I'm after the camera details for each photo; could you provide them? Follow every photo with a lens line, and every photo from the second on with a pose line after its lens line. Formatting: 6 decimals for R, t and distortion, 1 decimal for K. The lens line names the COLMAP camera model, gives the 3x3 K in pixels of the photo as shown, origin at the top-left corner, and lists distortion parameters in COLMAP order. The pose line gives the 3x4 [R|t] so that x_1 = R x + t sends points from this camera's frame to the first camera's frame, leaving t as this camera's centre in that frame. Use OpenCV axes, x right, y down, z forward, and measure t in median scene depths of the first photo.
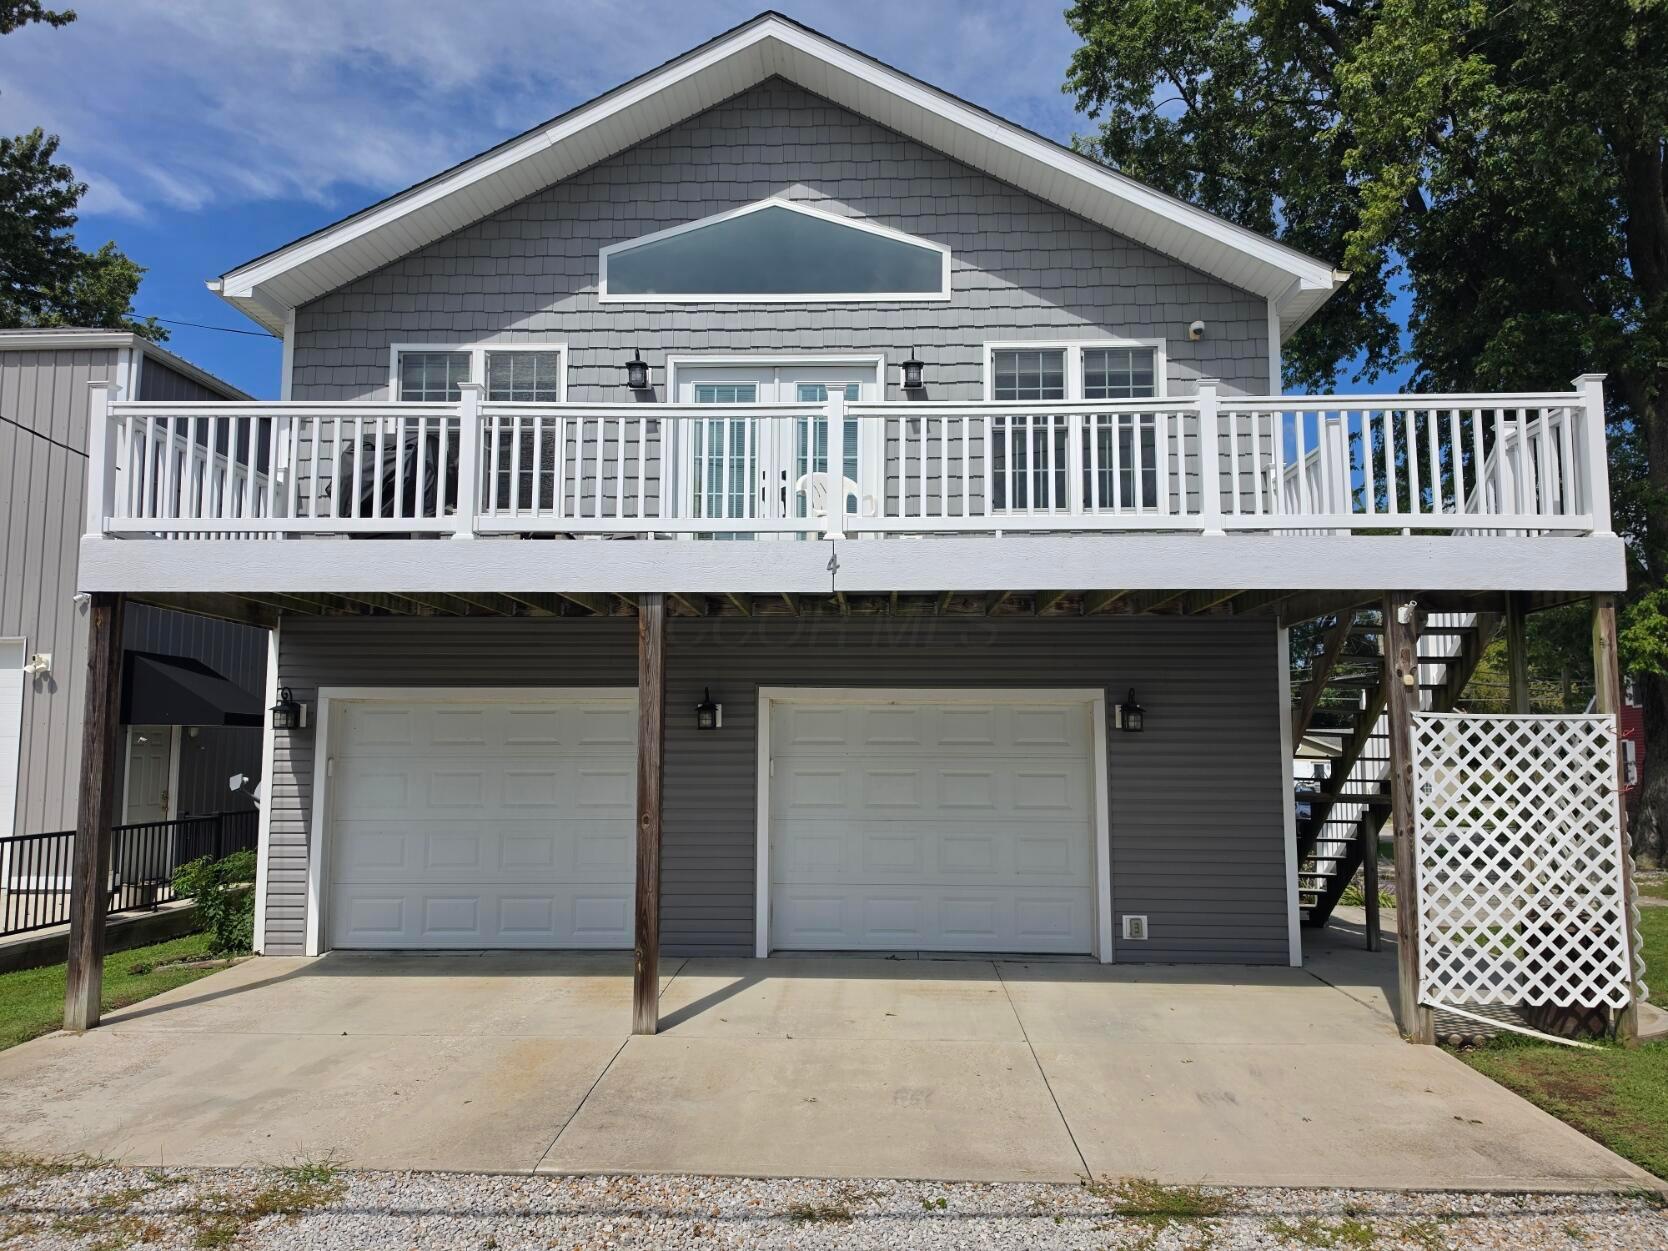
lens RADIAL K [[1207.3, 0, 836.1], [0, 1207.3, 649.3], [0, 0, 1]] dist [0.084326, -0.143414]
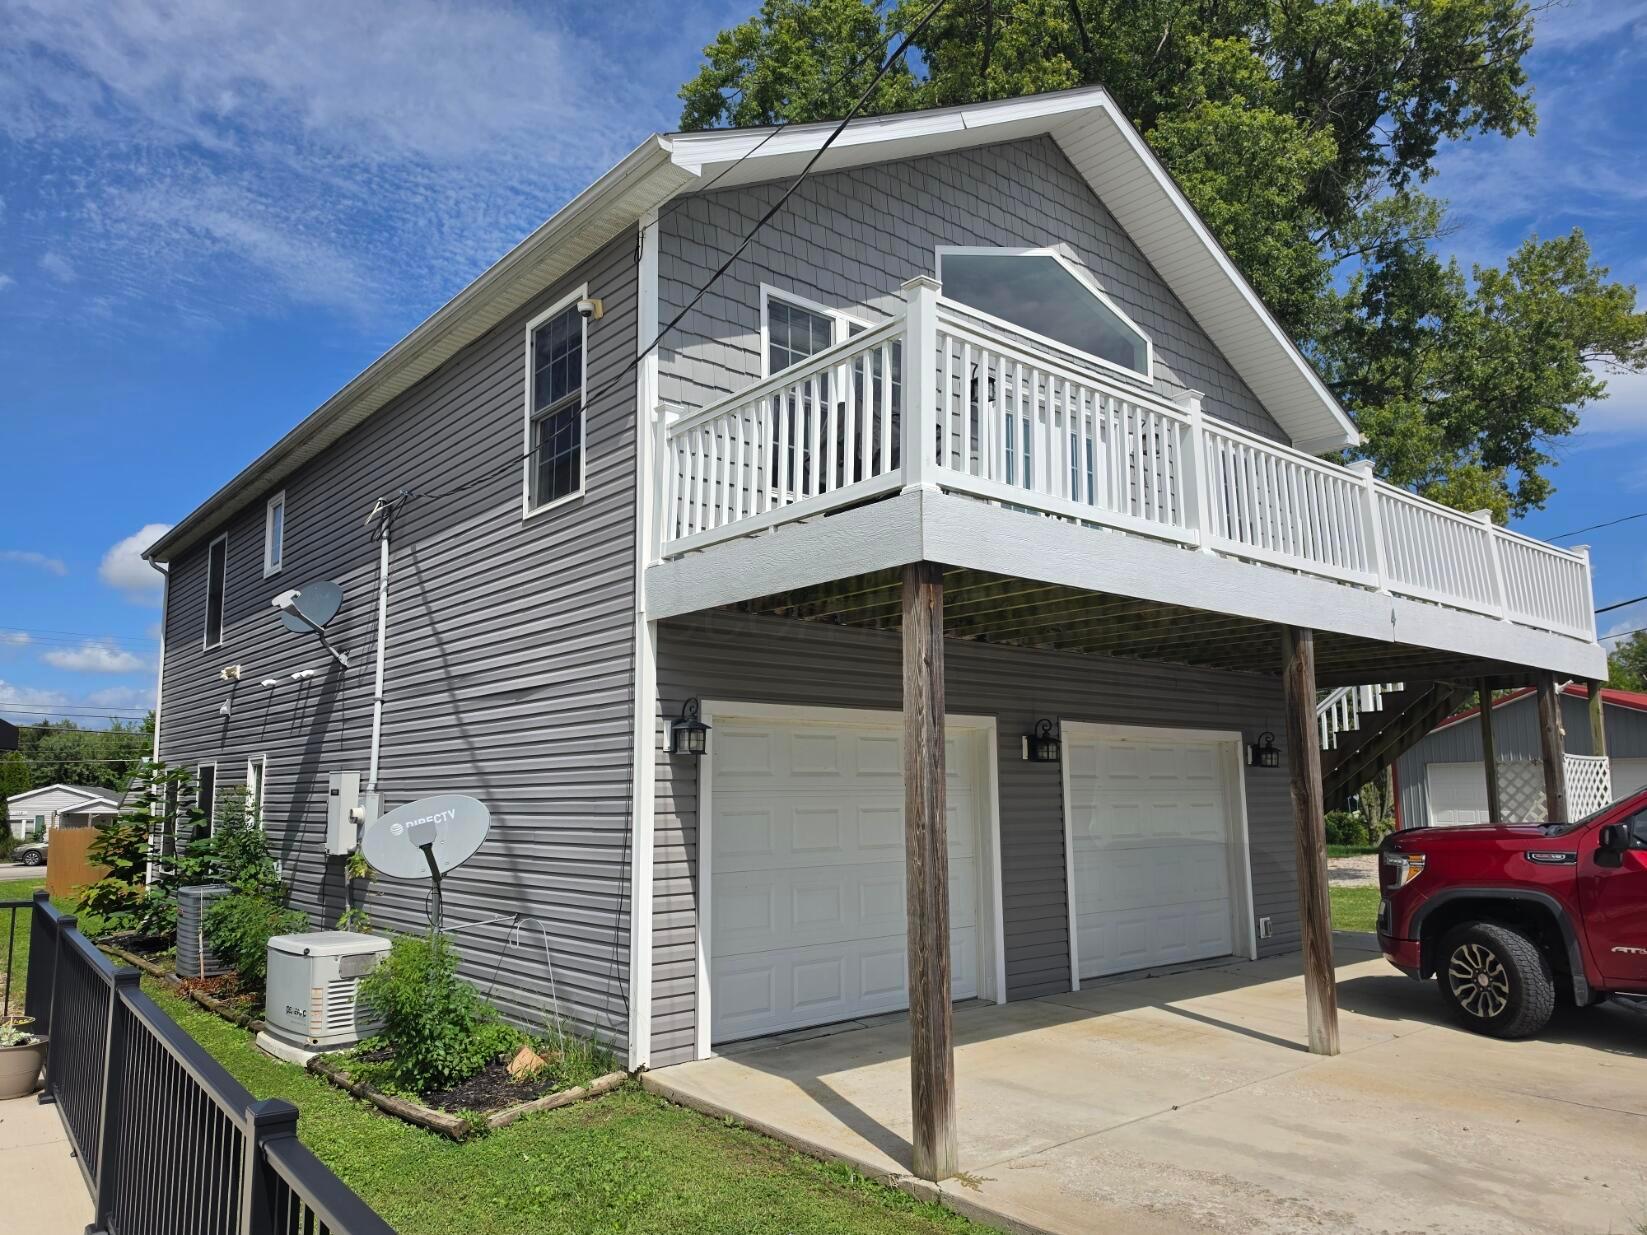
lens RADIAL K [[1159.1, 0, 808.5], [0, 1159.1, 643.0], [0, 0, 1]] dist [0.113021, -0.199371]
pose [[0.736373, 0.079834, 0.671849, -0.865388], [-0.050439, 0.996728, -0.063156, 0.038116], [-0.674693, 0.012619, 0.737991, 0.414612]]
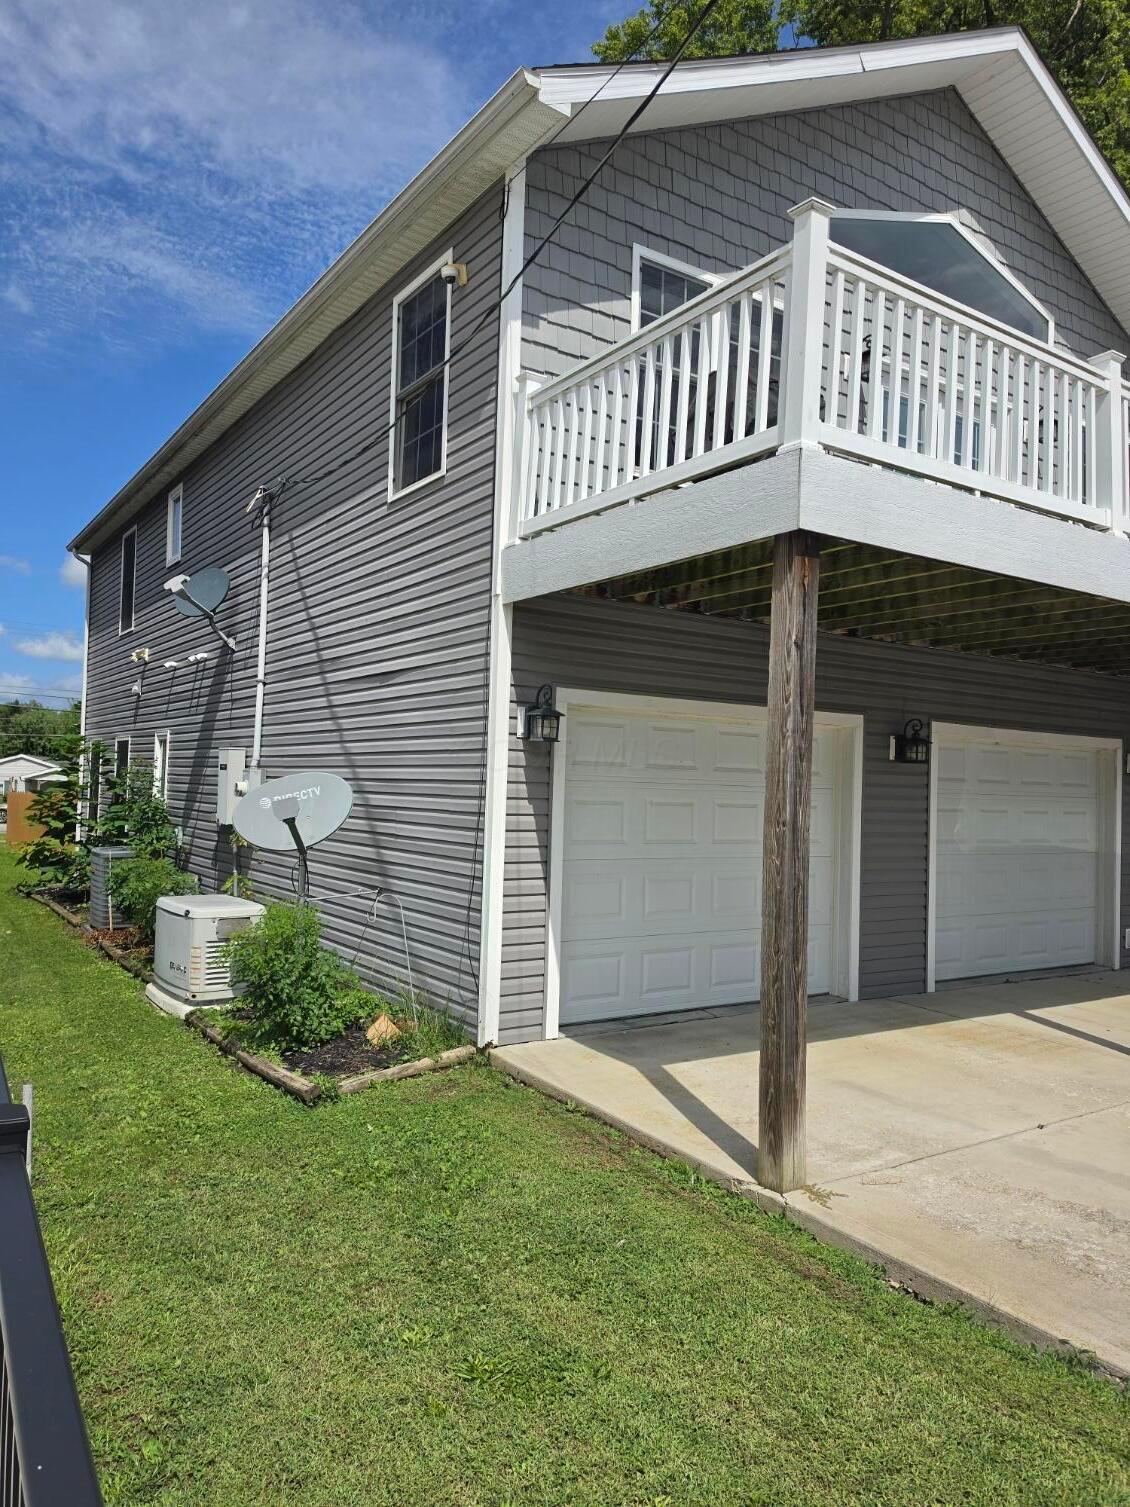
lens RADIAL K [[1056.0, 0, 547.8], [0, 1056.0, 758.0], [0, 0, 1]] dist [0.099734, -0.151633]
pose [[0.810005, 0.038209, 0.585176, -0.806673], [-0.080621, 0.995656, 0.046585, 0.044886], [-0.580854, -0.084912, 0.809567, 0.470285]]
